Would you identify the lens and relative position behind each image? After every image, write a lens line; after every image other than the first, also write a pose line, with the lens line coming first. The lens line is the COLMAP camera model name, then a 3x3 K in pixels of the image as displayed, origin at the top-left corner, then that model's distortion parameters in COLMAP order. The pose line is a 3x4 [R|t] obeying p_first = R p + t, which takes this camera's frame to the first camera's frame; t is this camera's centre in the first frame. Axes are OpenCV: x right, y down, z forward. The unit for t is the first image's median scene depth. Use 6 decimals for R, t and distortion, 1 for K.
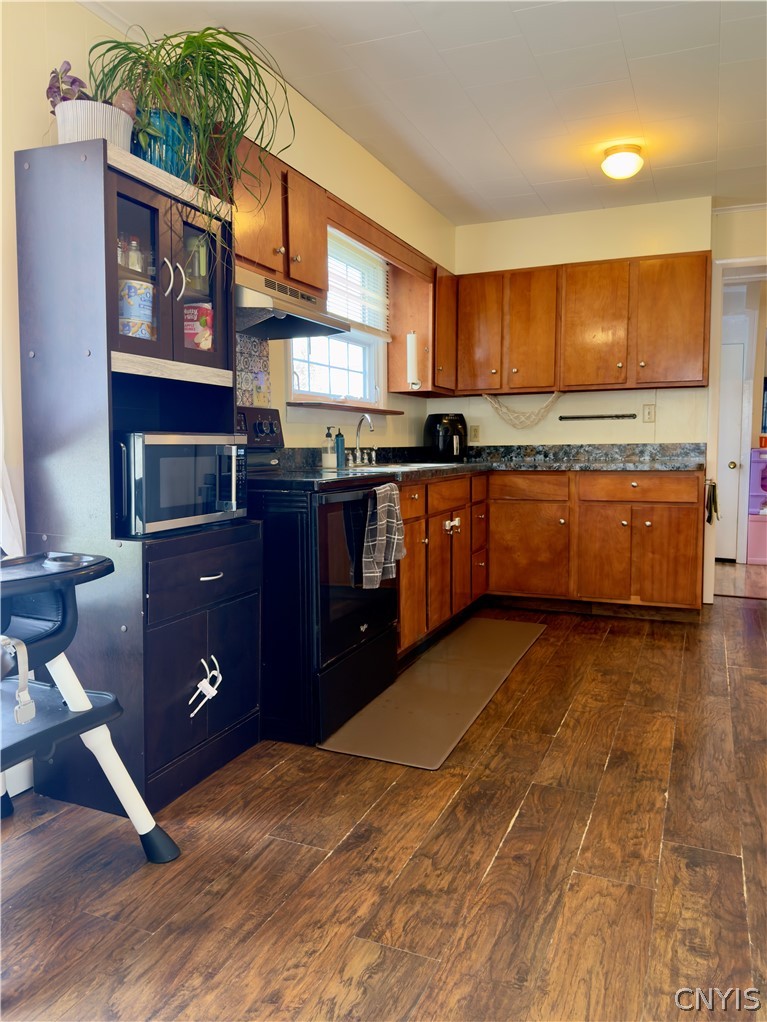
lens RADIAL K [[736.6, 0, 381.7], [0, 736.6, 506.8], [0, 0, 1]] dist [0.004621, 0.001458]
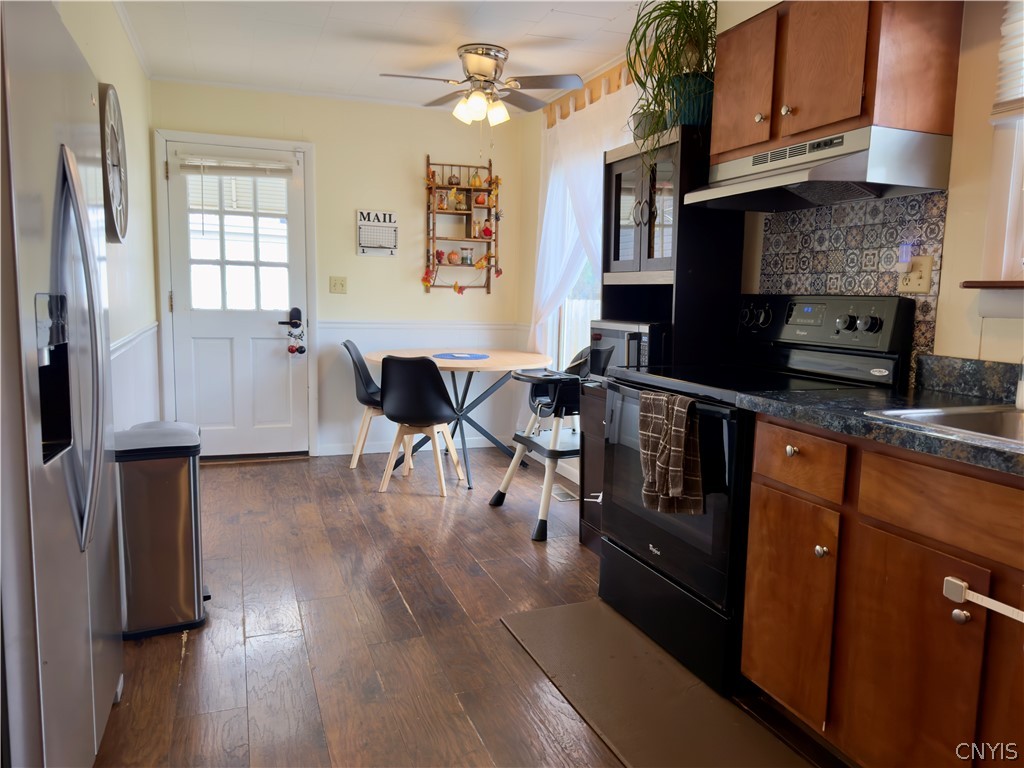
lens RADIAL K [[738.0, 0, 511.2], [0, 738.0, 383.3], [0, 0, 1]] dist [0.004621, 0.001458]
pose [[-0.724529, 0.073877, -0.685274, 0.926404], [-0.074734, 0.979957, 0.184661, -0.242293], [0.685181, 0.185006, -0.704486, 1.971840]]
